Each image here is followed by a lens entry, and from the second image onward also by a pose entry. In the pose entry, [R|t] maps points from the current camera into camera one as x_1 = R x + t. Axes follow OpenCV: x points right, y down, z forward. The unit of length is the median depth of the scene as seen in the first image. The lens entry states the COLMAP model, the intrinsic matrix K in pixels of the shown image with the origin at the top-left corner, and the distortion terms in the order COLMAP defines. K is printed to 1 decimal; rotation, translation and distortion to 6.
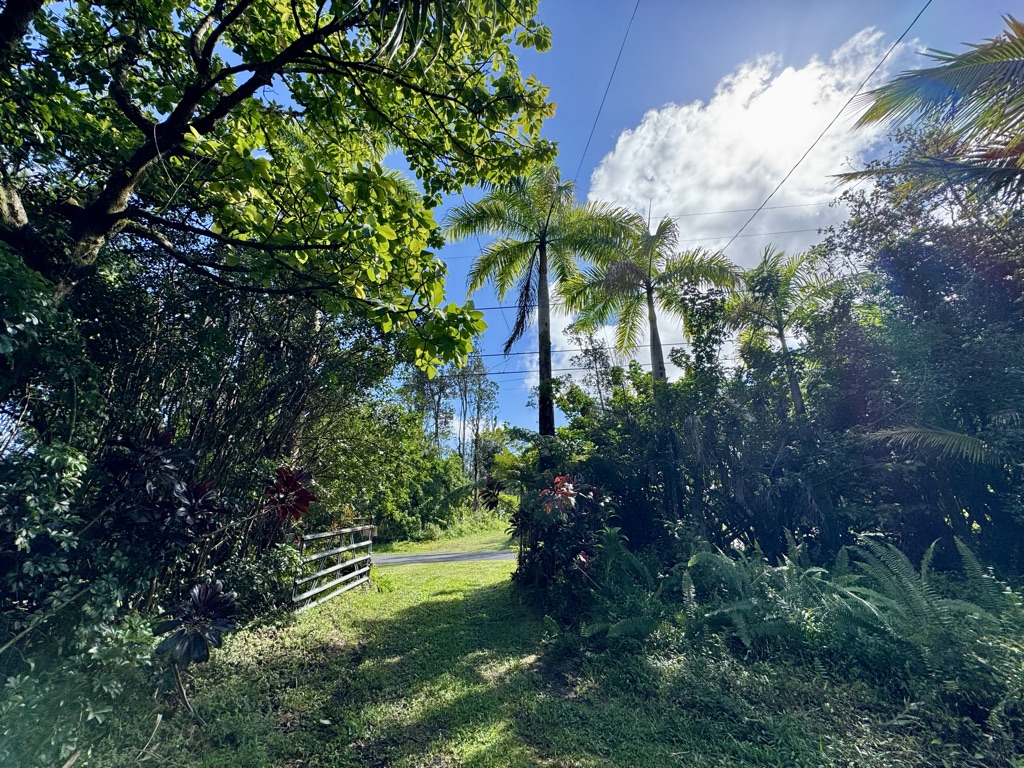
lens RADIAL K [[410.8, 0, 511.3], [0, 410.8, 383.2], [0, 0, 1]] dist [-0.000007, -0.000010]
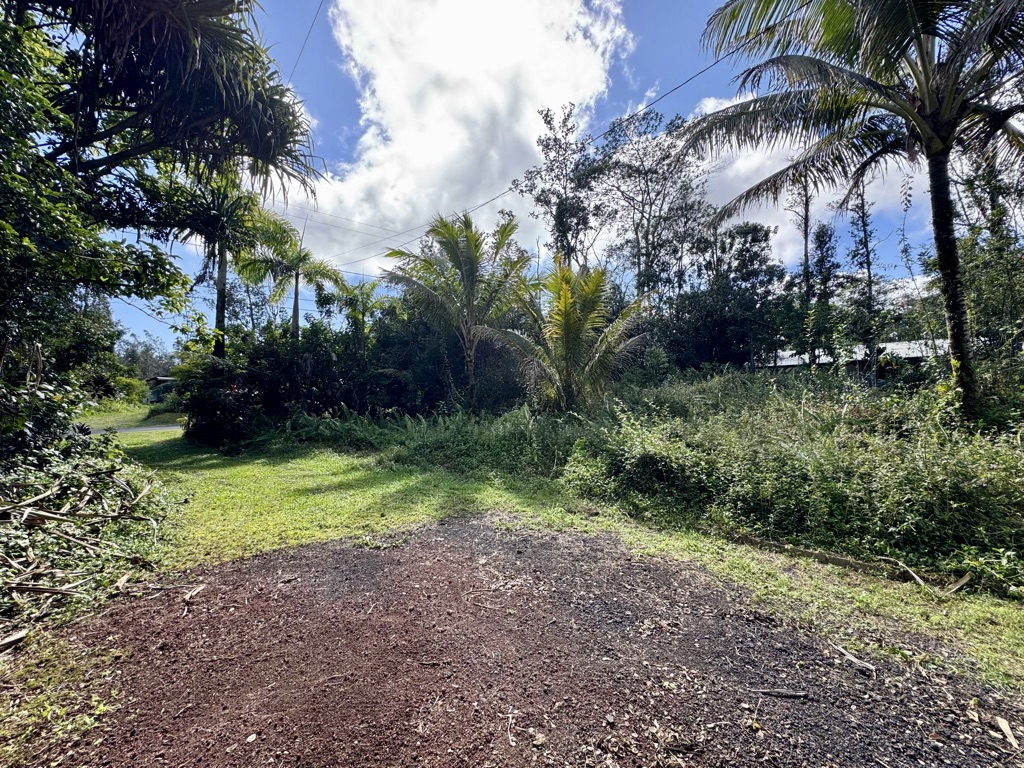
lens RADIAL K [[410.8, 0, 512.6], [0, 410.8, 383.6], [0, 0, 1]] dist [-0.000007, -0.000010]
pose [[0.685287, 0.041291, 0.727102, -0.295905], [-0.217590, 0.964397, 0.150310, -0.264042], [-0.695008, -0.261216, 0.669873, -0.962021]]
